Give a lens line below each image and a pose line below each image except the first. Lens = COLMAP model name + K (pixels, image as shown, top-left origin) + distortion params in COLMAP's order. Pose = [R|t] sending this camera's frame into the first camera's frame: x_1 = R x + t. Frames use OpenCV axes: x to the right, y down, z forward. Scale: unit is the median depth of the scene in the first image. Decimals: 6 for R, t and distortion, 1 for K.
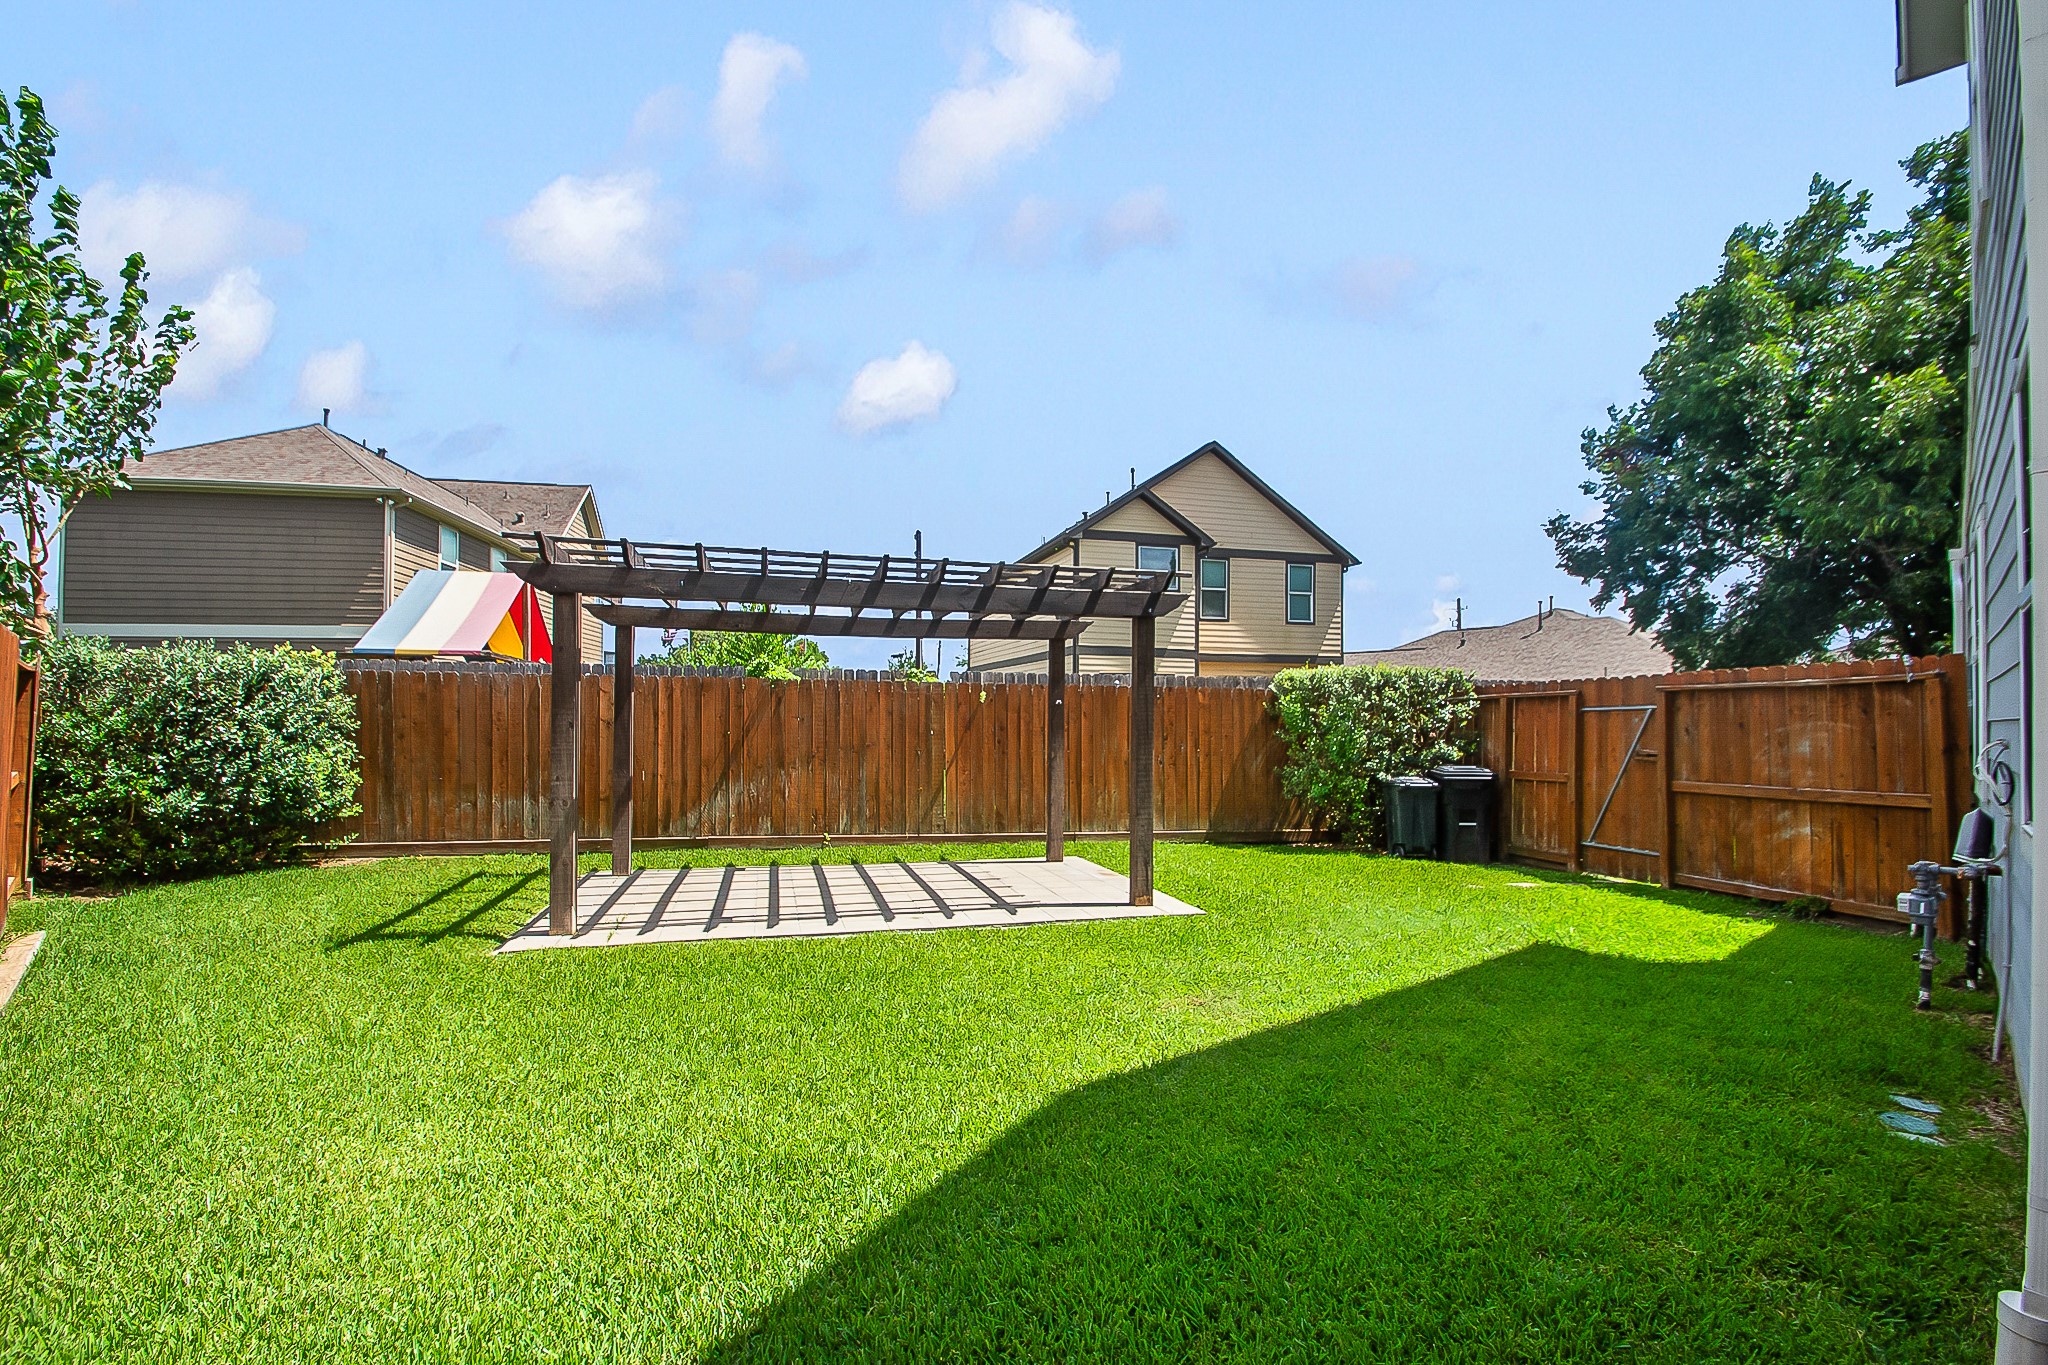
lens RADIAL K [[904.7, 0, 1024.5], [0, 904.7, 728.0], [0, 0, 1]] dist [0.009325, -0.012394]
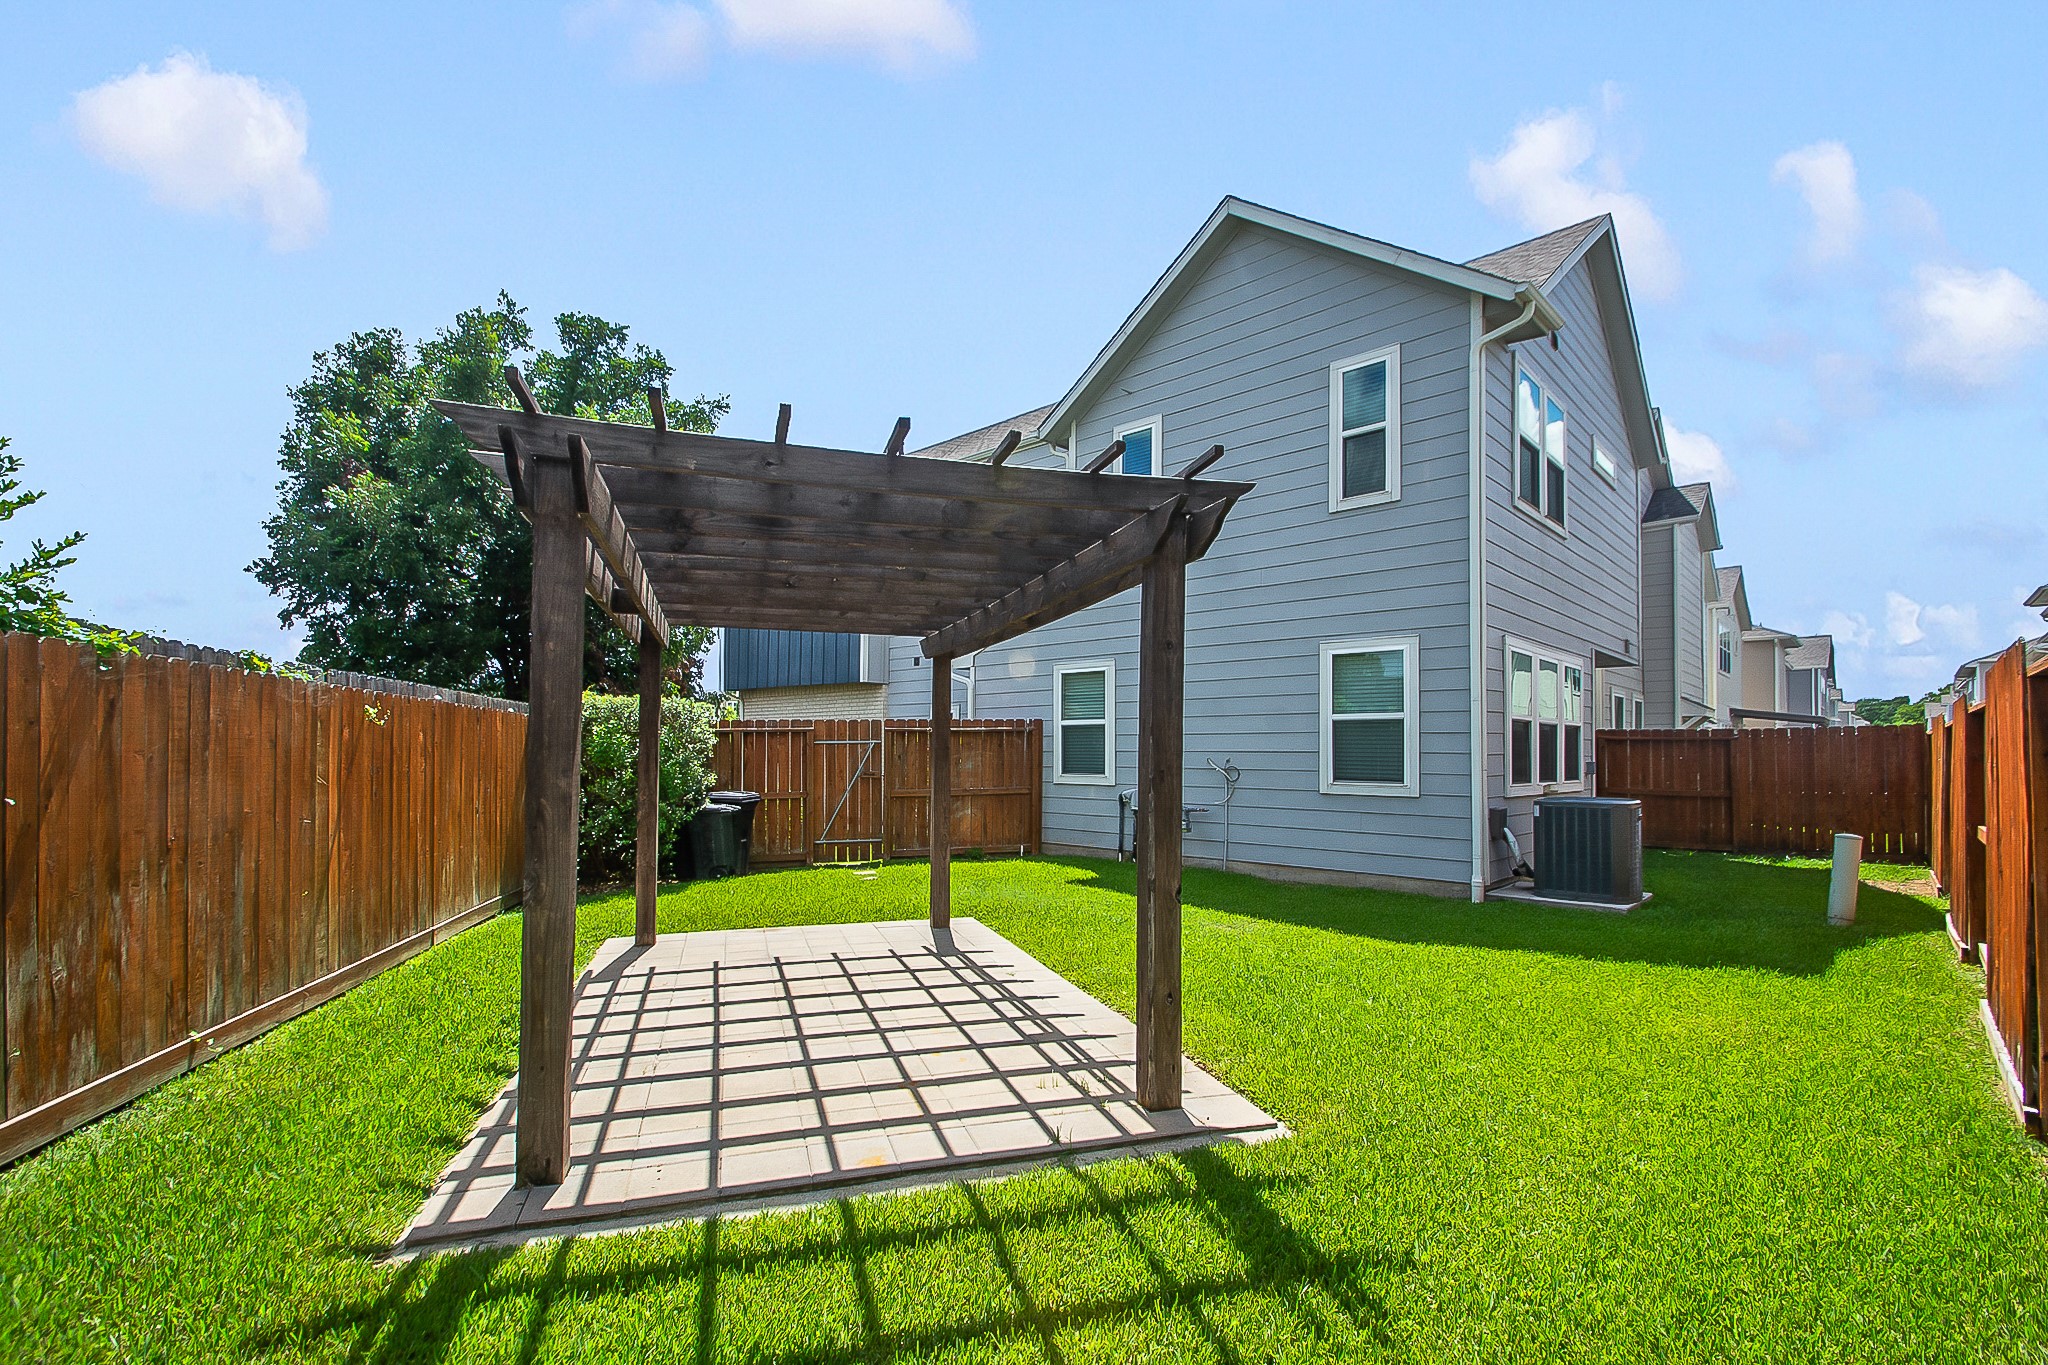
lens RADIAL K [[904.7, 0, 1024.5], [0, 904.7, 728.0], [0, 0, 1]] dist [0.009325, -0.012394]
pose [[-0.022399, 0.018226, 0.999583, -0.802794], [0.003622, 0.999829, -0.018149, -0.017224], [-0.999743, 0.003214, -0.022462, 0.787250]]
